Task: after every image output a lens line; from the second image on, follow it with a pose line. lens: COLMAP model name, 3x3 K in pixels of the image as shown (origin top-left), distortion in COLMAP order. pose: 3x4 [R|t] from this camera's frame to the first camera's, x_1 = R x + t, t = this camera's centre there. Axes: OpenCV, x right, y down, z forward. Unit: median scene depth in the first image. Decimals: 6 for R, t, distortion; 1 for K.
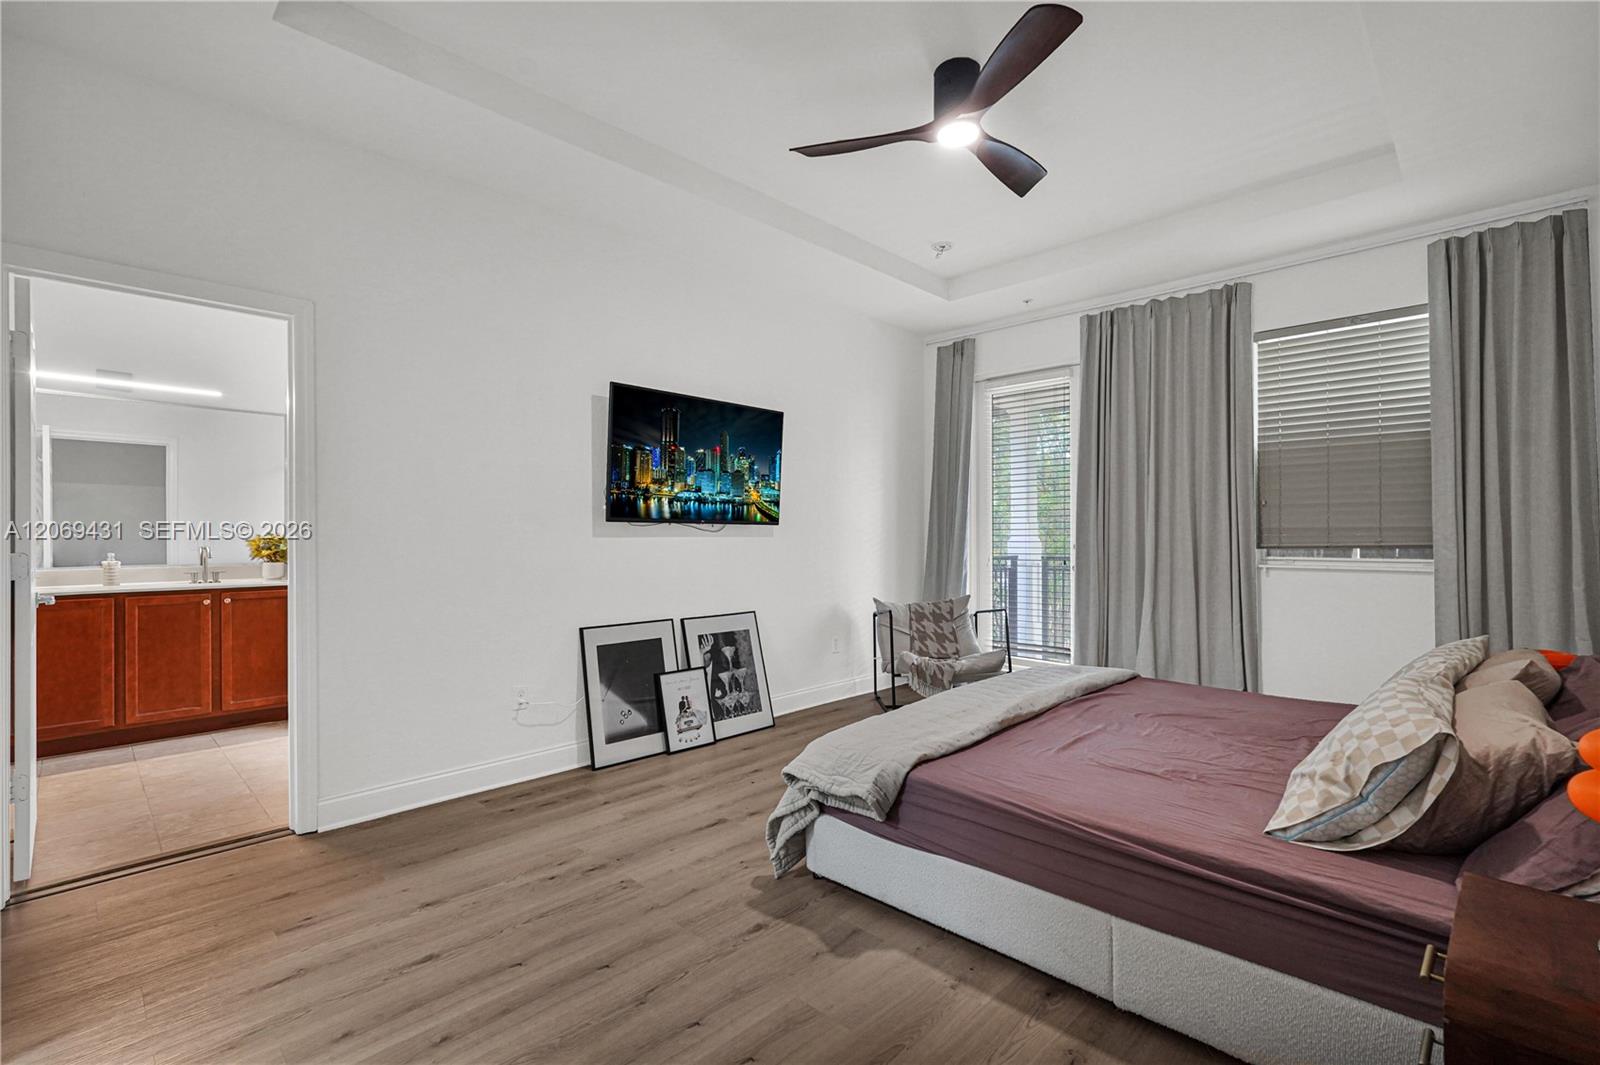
lens RADIAL K [[722.8, 0, 801.0], [0, 722.8, 535.6], [0, 0, 1]] dist [-0.020491, 0.009343]
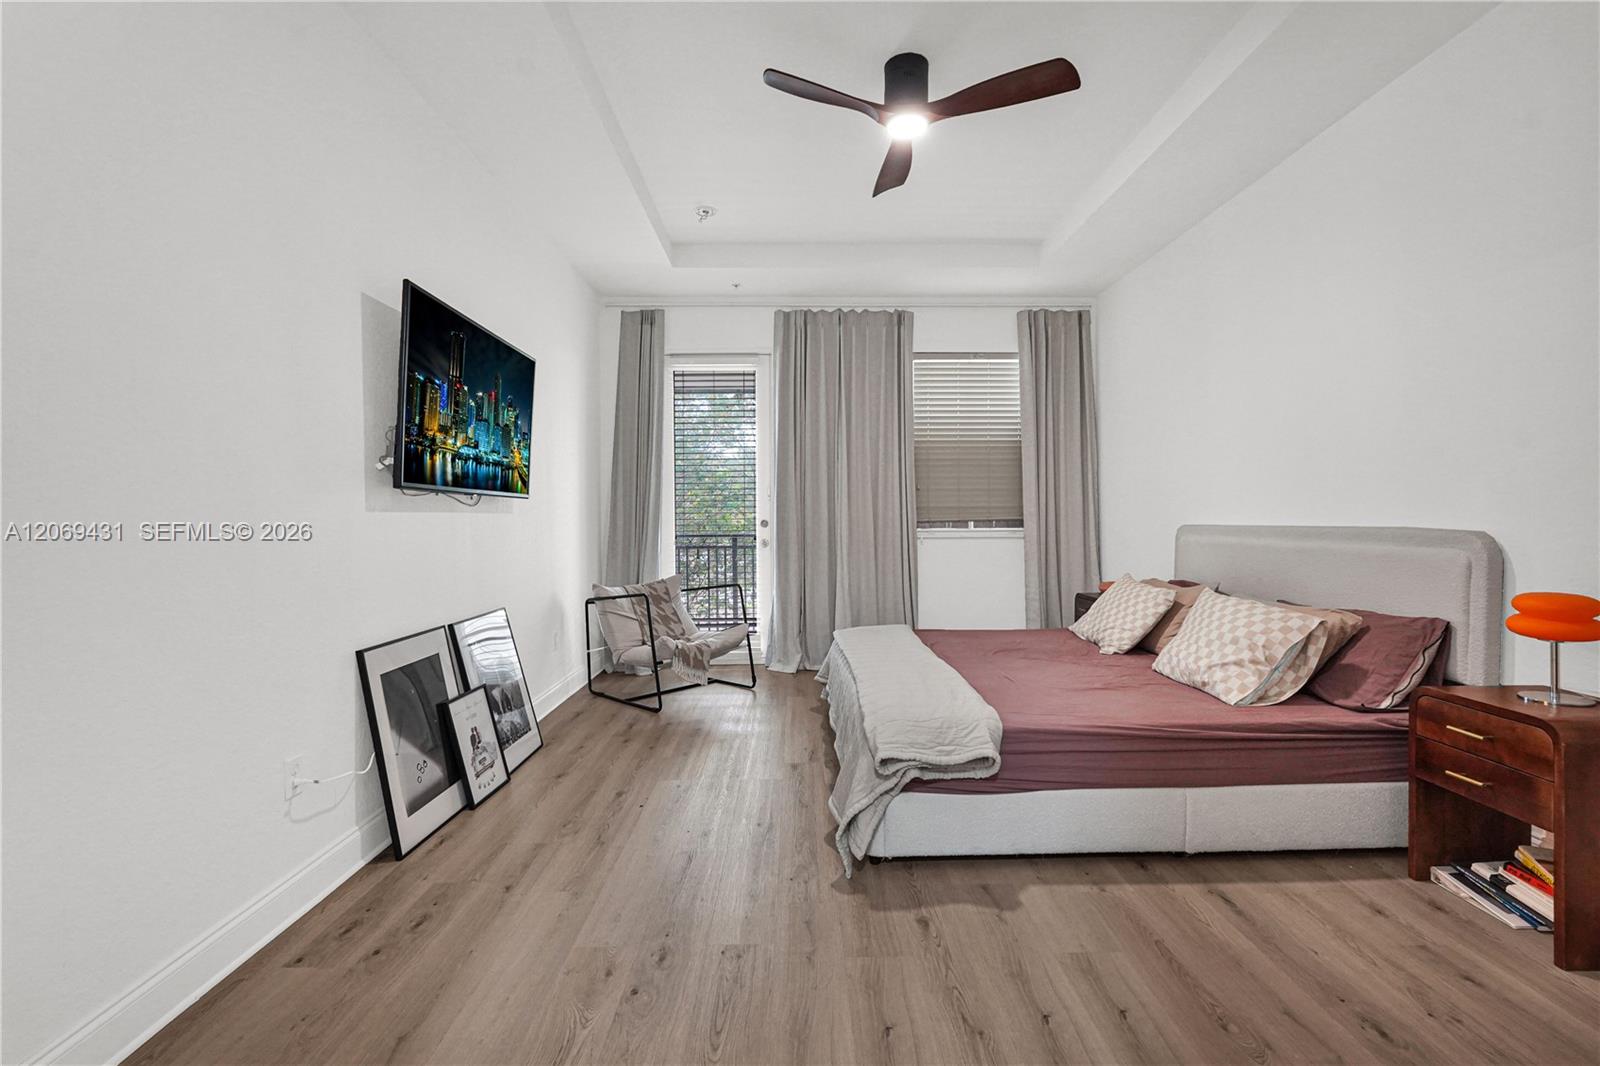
lens RADIAL K [[725.7, 0, 848.1], [0, 725.7, 506.1], [0, 0, 1]] dist [0.001212, 0.000543]
pose [[0.705474, 0.011015, 0.708651, -0.414953], [0.003704, 0.999808, -0.019227, 0.015338], [-0.708726, 0.016189, 0.705298, 0.209837]]
